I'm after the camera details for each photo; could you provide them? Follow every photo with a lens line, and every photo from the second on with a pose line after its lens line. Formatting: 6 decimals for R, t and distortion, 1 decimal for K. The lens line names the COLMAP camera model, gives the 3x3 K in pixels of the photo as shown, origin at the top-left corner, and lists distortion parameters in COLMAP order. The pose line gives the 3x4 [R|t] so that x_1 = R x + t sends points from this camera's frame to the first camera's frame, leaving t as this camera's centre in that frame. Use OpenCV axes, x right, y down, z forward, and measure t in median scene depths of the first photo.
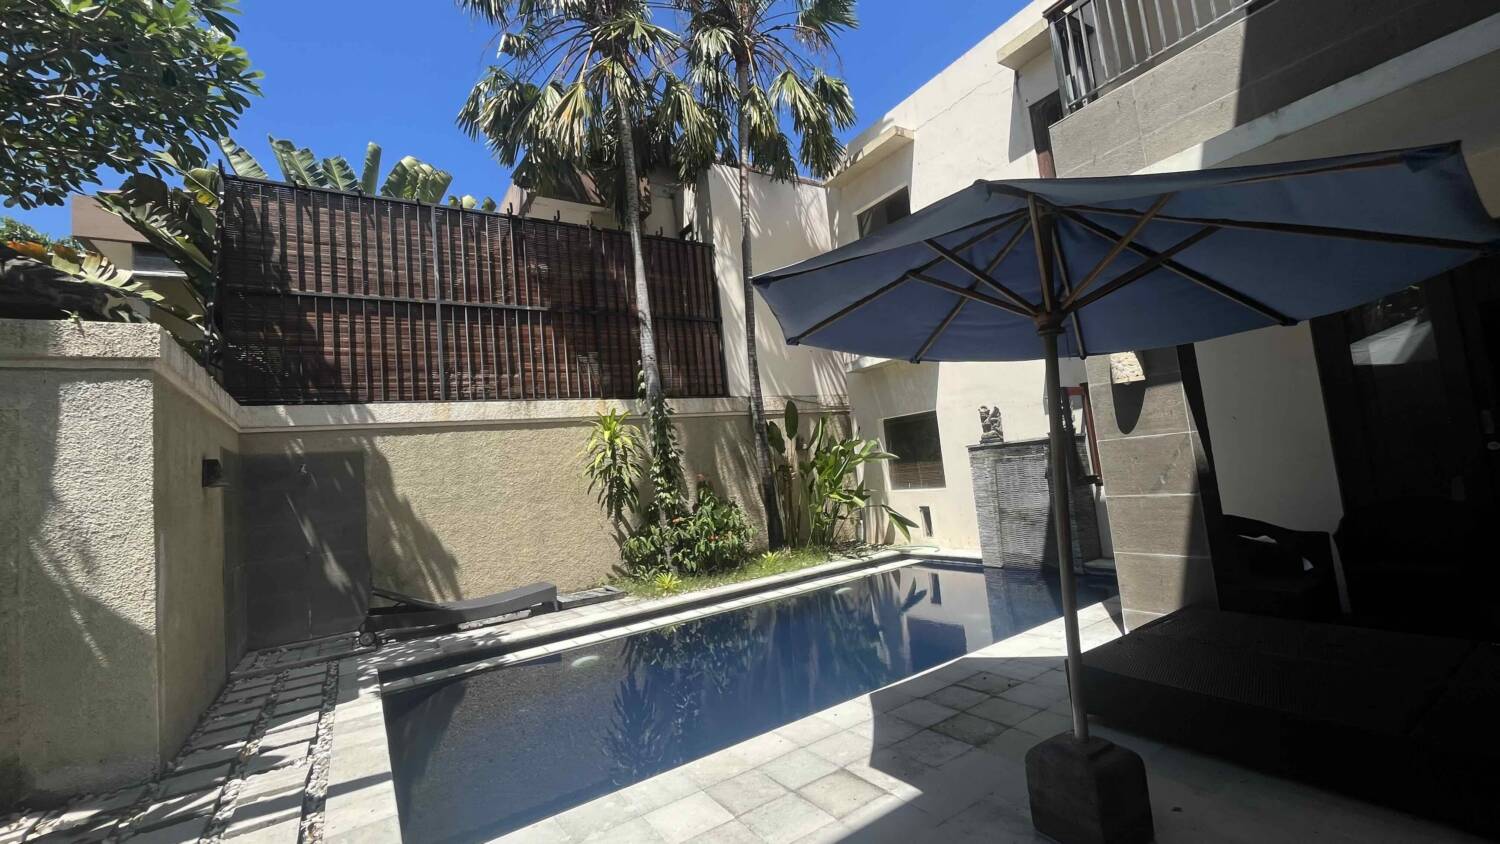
lens RADIAL K [[612.8, 0, 749.0], [0, 612.8, 419.4], [0, 0, 1]] dist [0.000941, 0.000076]
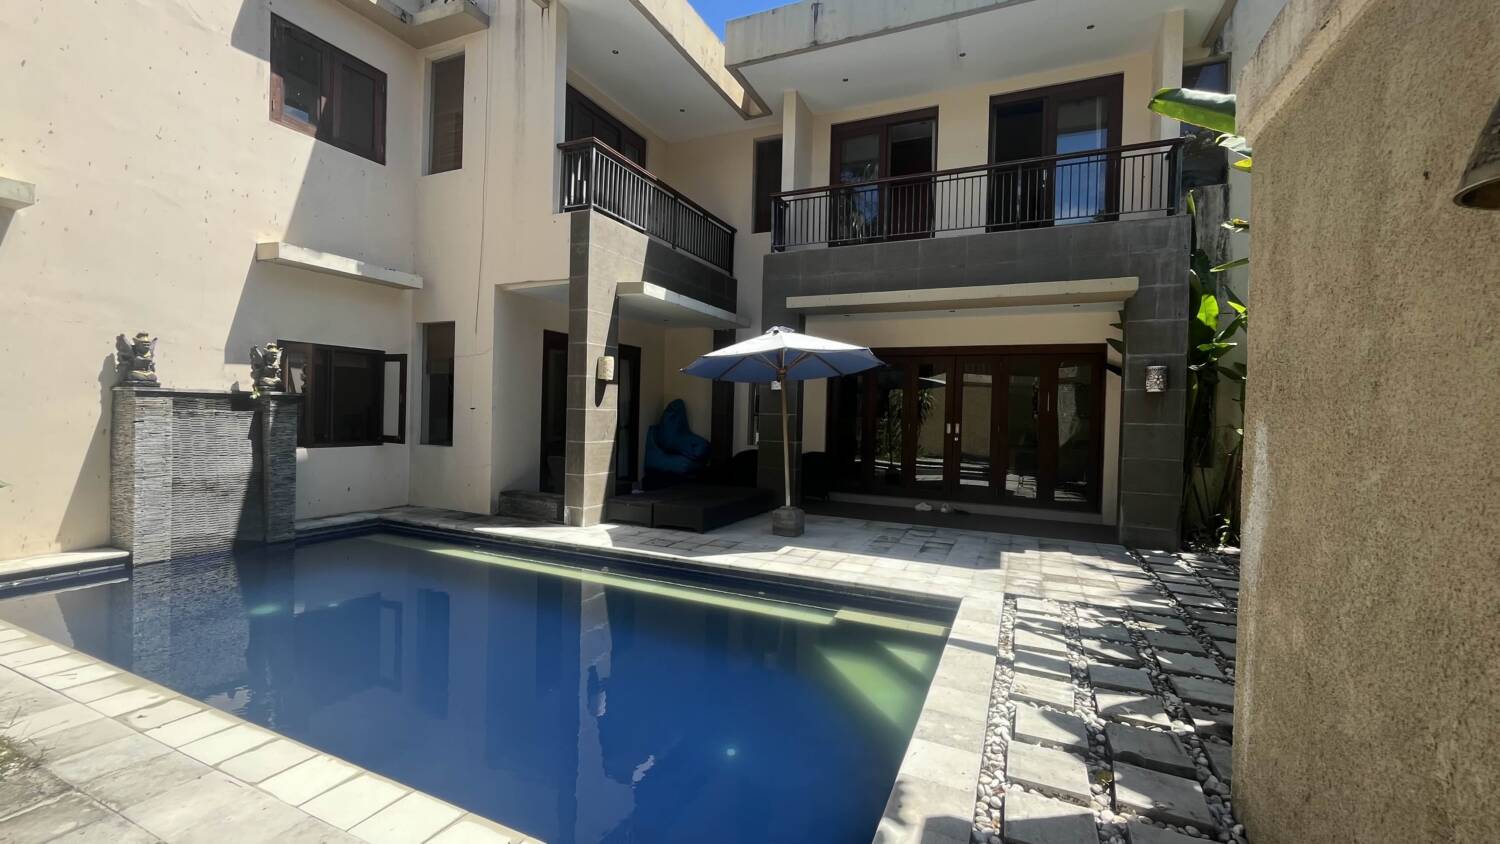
lens RADIAL K [[612.8, 0, 748.1], [0, 612.8, 418.2], [0, 0, 1]] dist [0.000941, 0.000076]
pose [[-0.541615, 0.079416, 0.836867, -1.101922], [-0.045345, 0.991318, -0.123420, 0.254863], [-0.839403, -0.104794, -0.533312, 1.577165]]
